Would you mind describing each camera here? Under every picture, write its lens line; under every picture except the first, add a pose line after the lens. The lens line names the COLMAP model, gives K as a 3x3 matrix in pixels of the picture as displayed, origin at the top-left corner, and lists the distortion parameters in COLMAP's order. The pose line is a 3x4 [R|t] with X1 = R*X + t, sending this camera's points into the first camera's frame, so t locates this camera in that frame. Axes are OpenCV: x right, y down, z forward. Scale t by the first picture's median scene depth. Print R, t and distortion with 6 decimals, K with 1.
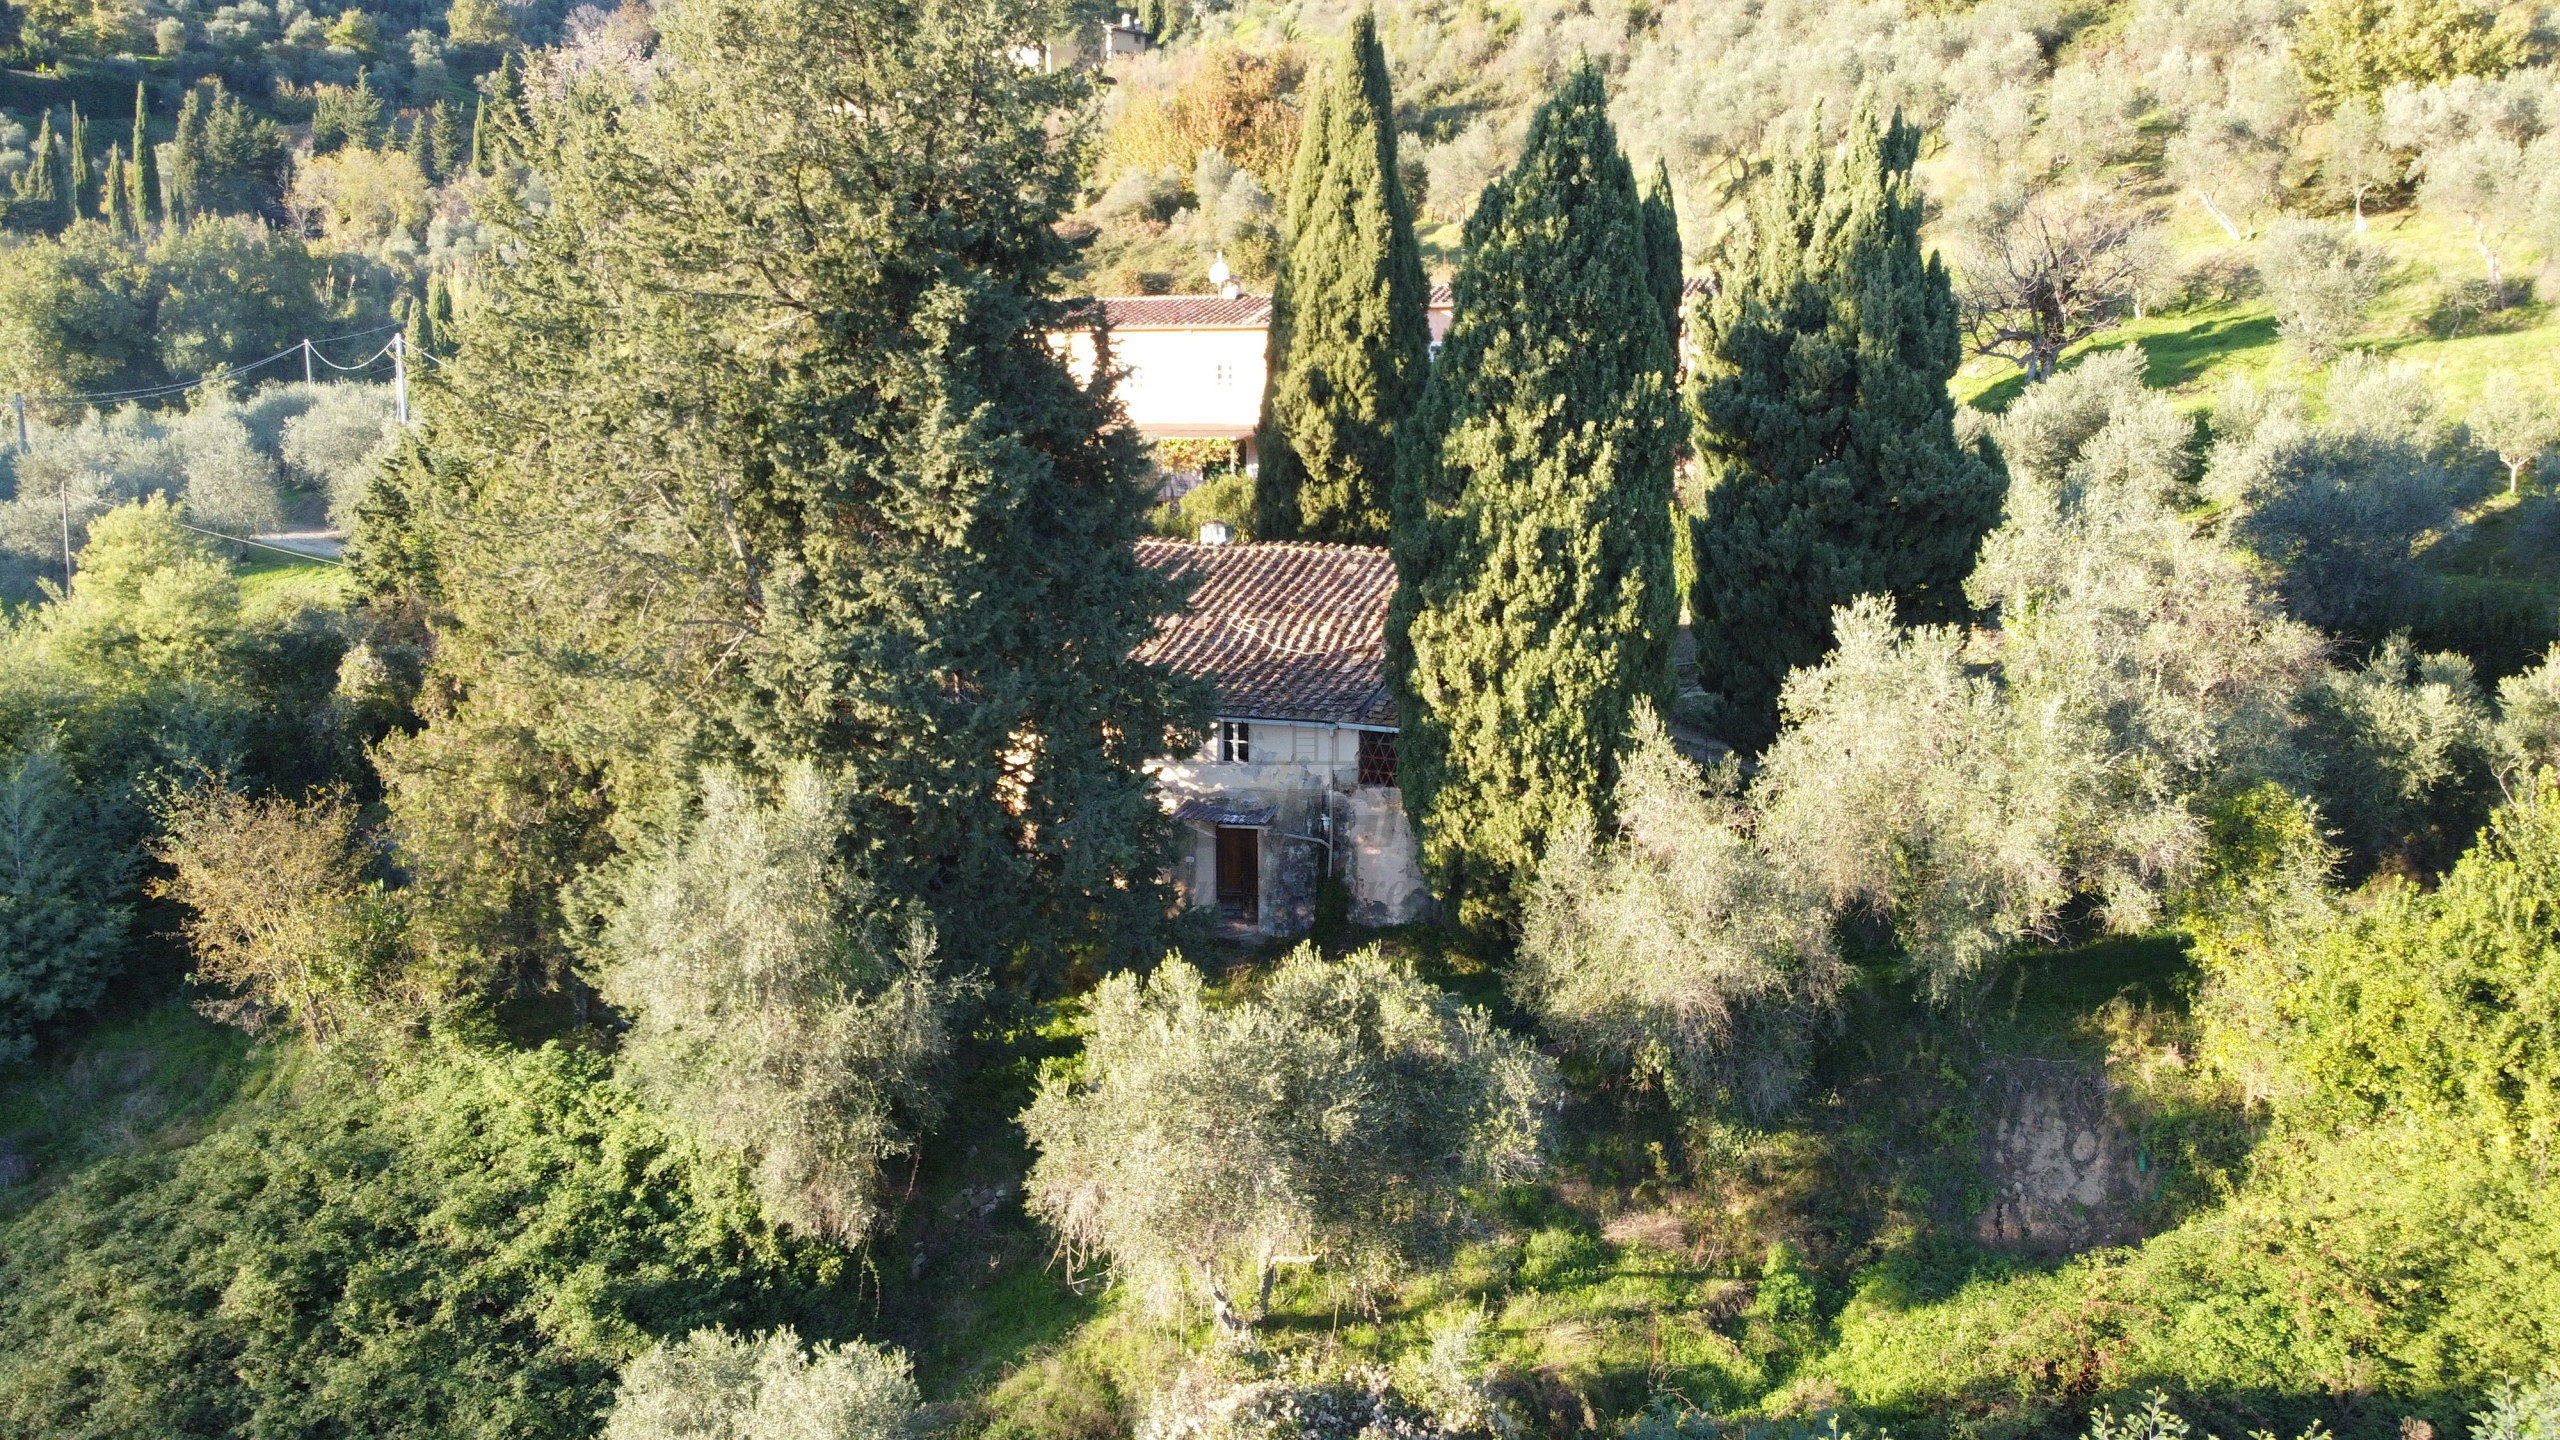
lens RADIAL K [[1926.5, 0, 1280.1], [0, 1926.5, 720.8], [0, 0, 1]] dist [-0.011183, 0.003624]
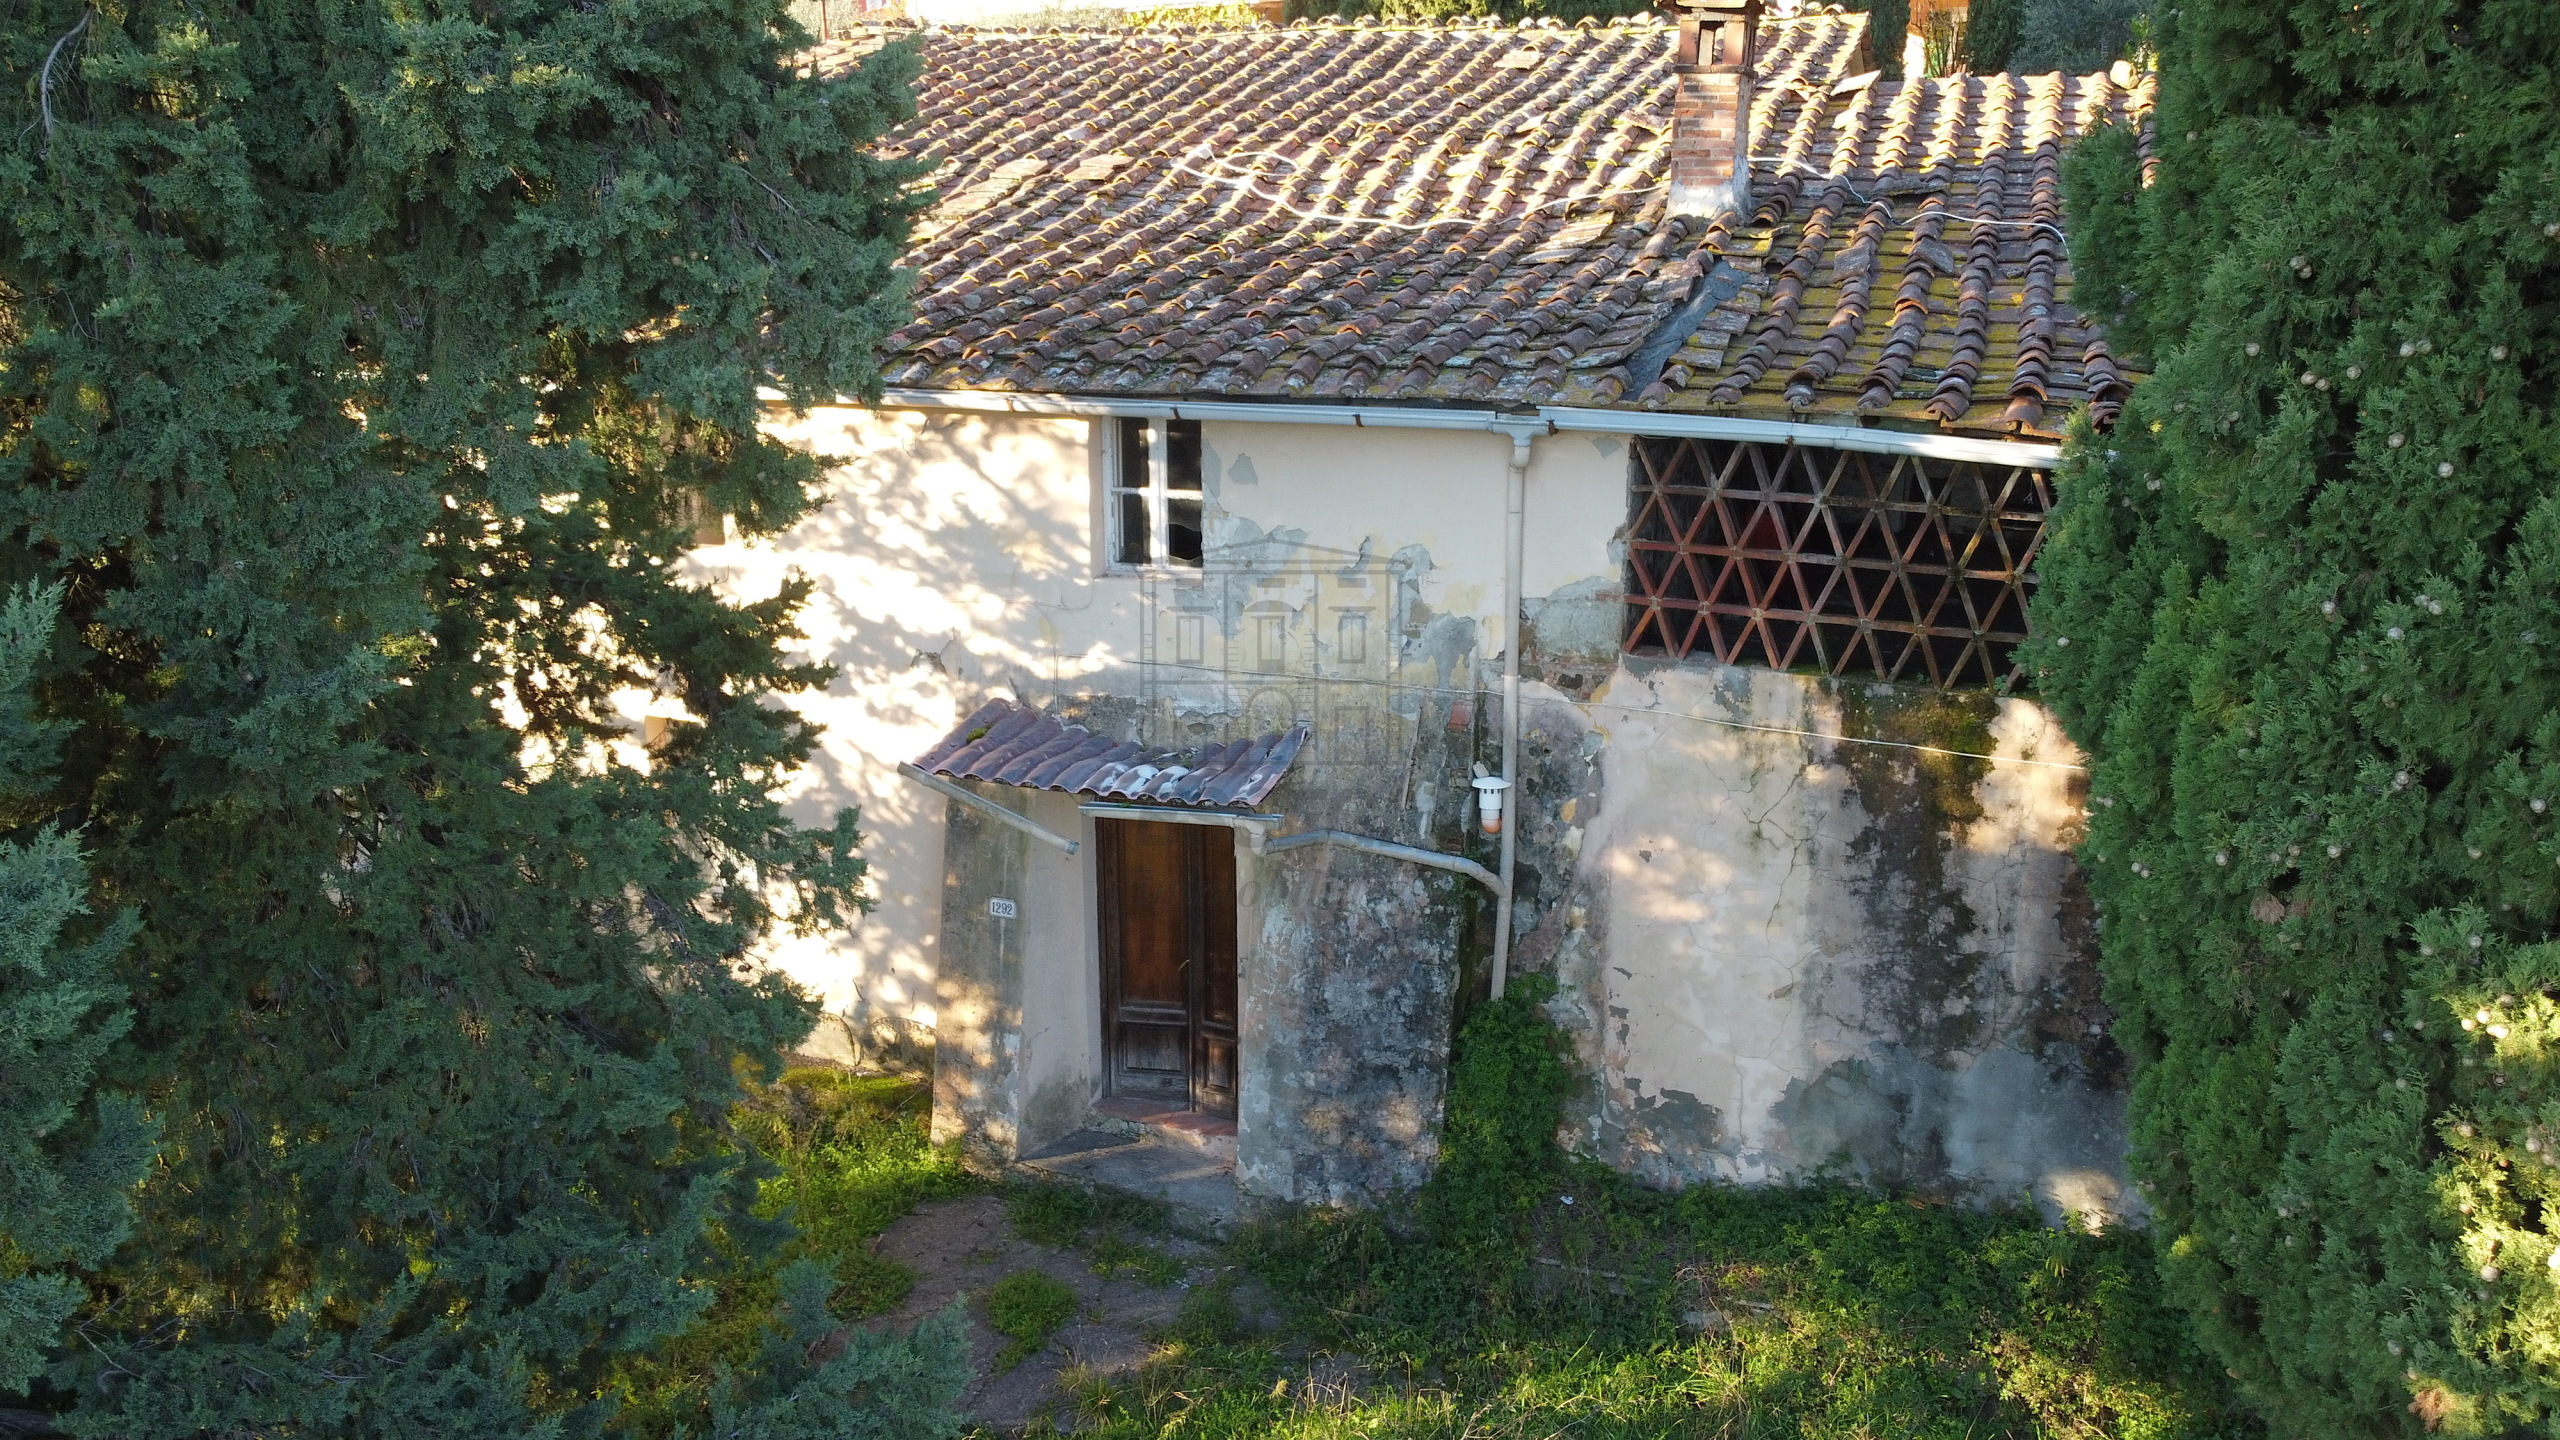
lens RADIAL K [[1926.5, 0, 1281.1], [0, 1926.5, 722.3], [0, 0, 1]] dist [-0.011183, 0.003624]
pose [[0.999545, 0.007801, -0.029148, 0.002422], [-0.005268, 0.996281, 0.086006, 0.018249], [0.029711, -0.085813, 0.995868, 0.672657]]
